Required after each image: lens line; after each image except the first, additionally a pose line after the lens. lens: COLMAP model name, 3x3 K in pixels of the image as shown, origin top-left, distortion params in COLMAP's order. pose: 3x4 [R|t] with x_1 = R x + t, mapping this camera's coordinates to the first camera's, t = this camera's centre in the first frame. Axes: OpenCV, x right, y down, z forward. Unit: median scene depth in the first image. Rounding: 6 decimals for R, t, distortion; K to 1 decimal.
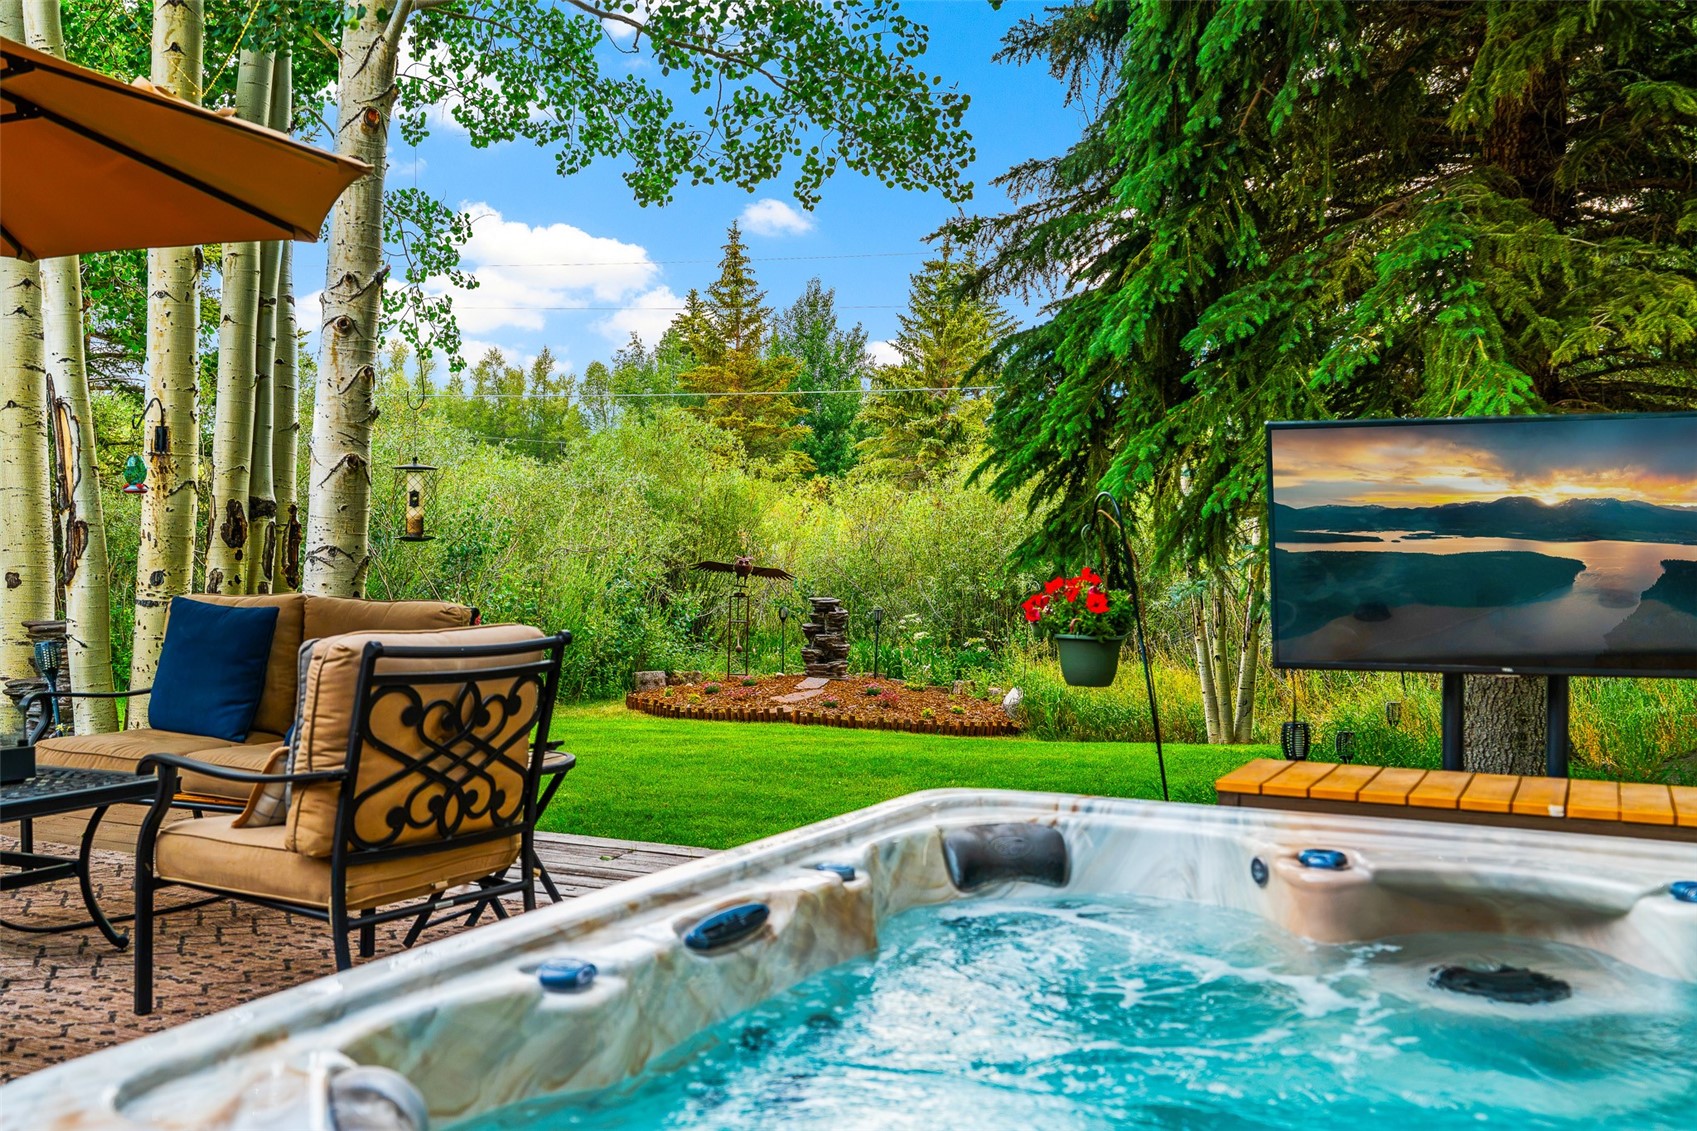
lens RADIAL K [[1660.7, 0, 848.5], [0, 1660.7, 565.5], [0, 0, 1]] dist [0.007273, -0.023862]
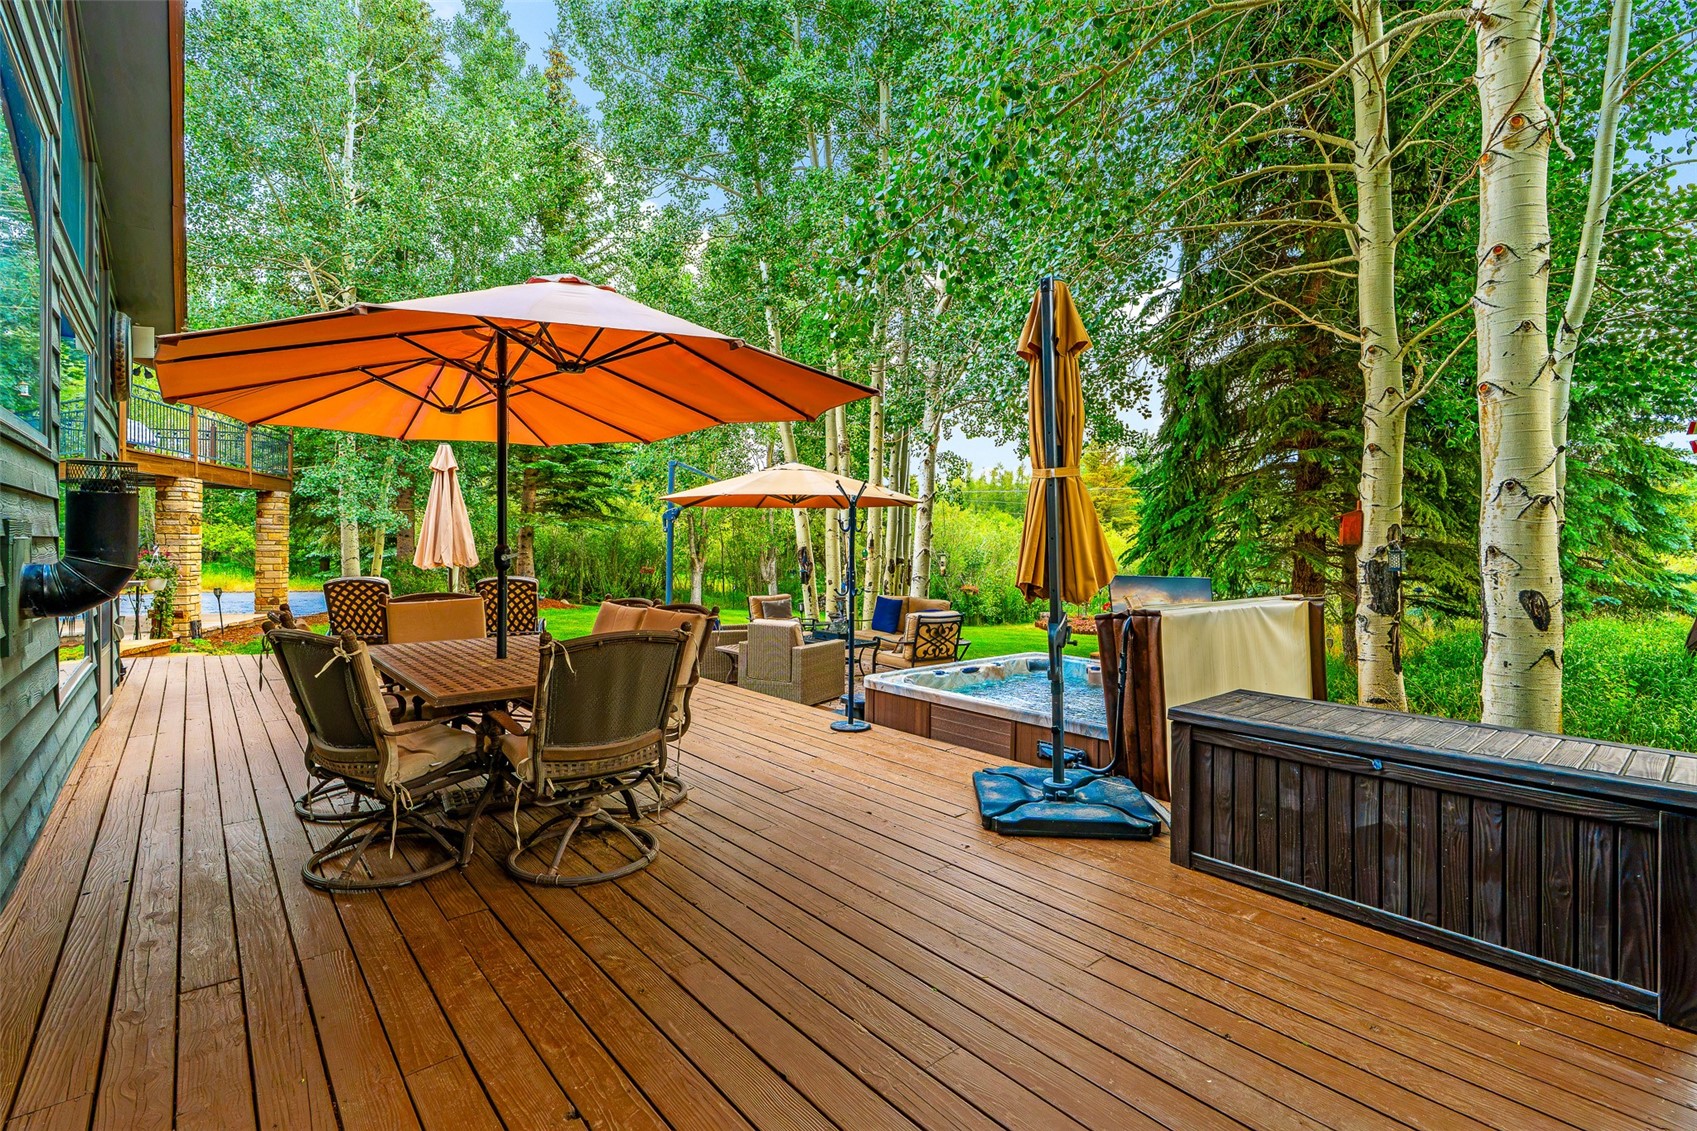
lens RADIAL K [[773.9, 0, 870.8], [0, 773.9, 537.1], [0, 0, 1]] dist [-0.000206, 0.000269]
pose [[0.928959, -0.000156, -0.370183, 0.148812], [-0.008758, 0.999711, -0.022398, -0.046469], [0.370080, 0.024049, 0.928689, -0.411481]]
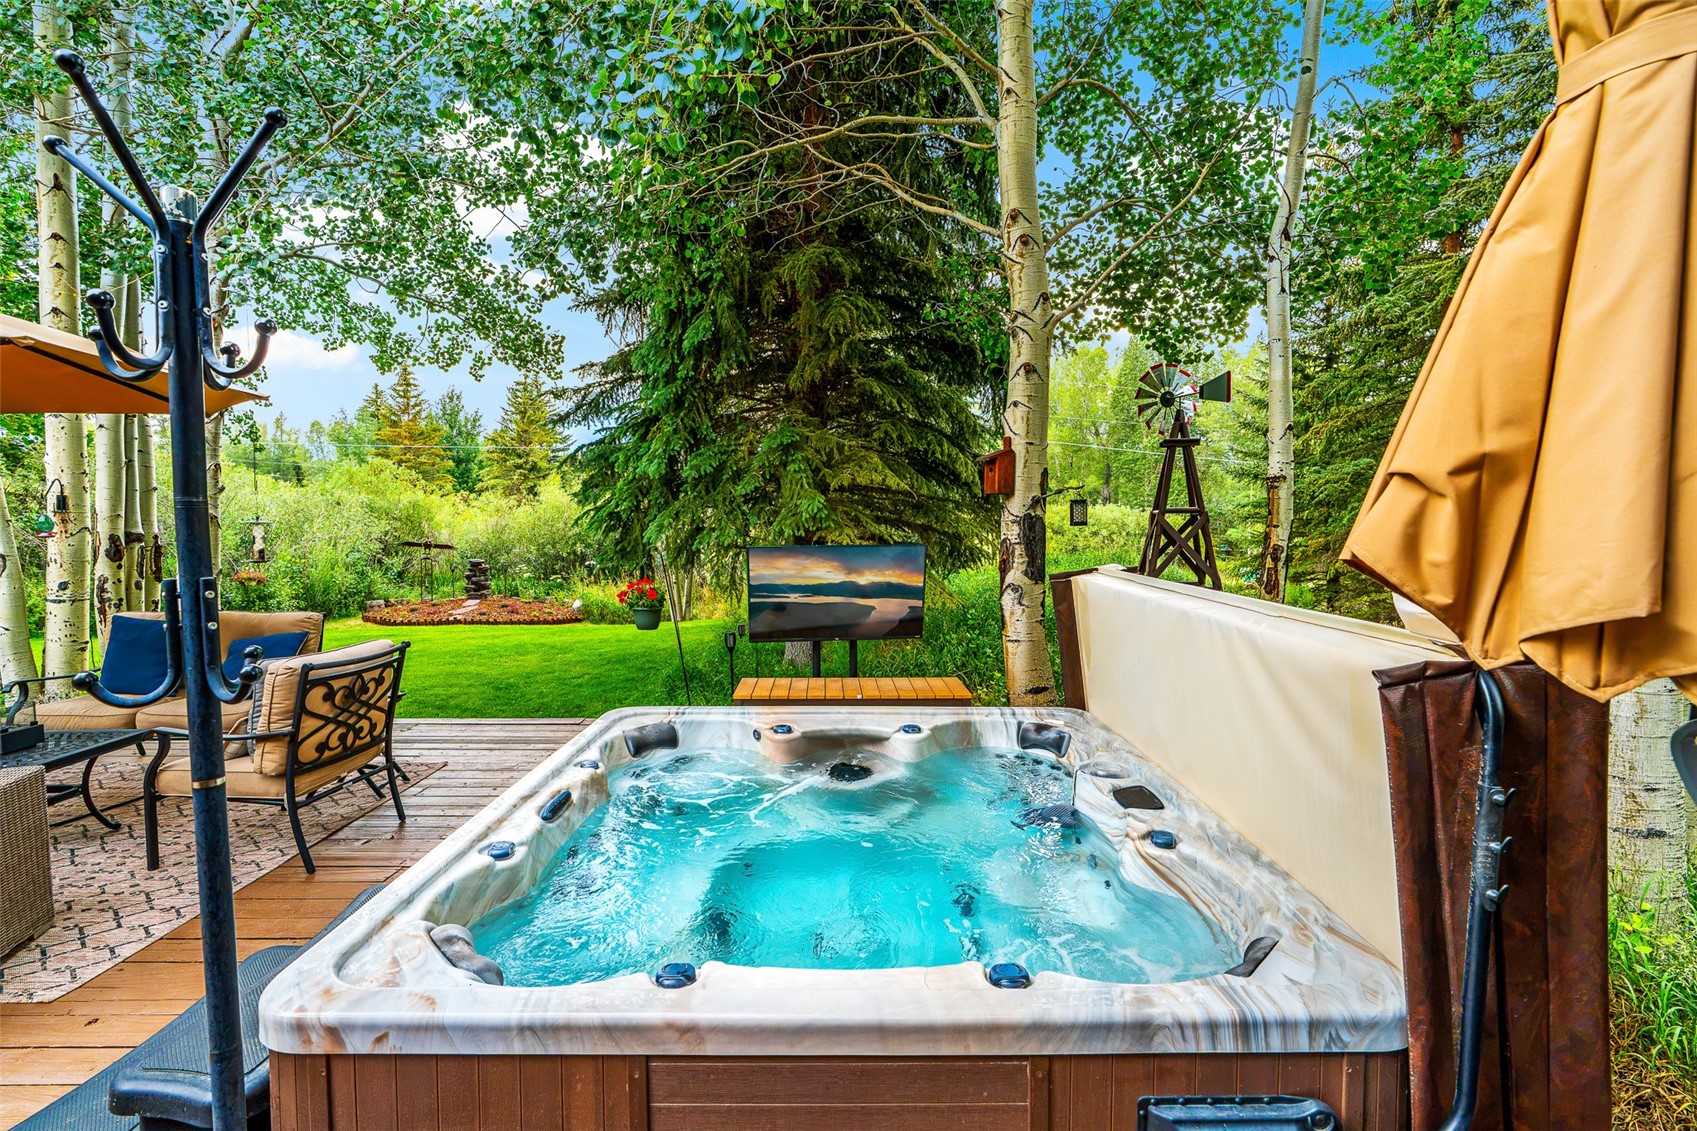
lens RADIAL K [[758.1, 0, 848.5], [0, 758.1, 565.5], [0, 0, 1]] dist [-0.009192, 0.001271]
pose [[0.894767, -0.035899, 0.445087, -0.039552], [0.011906, 0.998327, 0.056586, -0.040834], [-0.446374, -0.045332, 0.893698, -0.025525]]
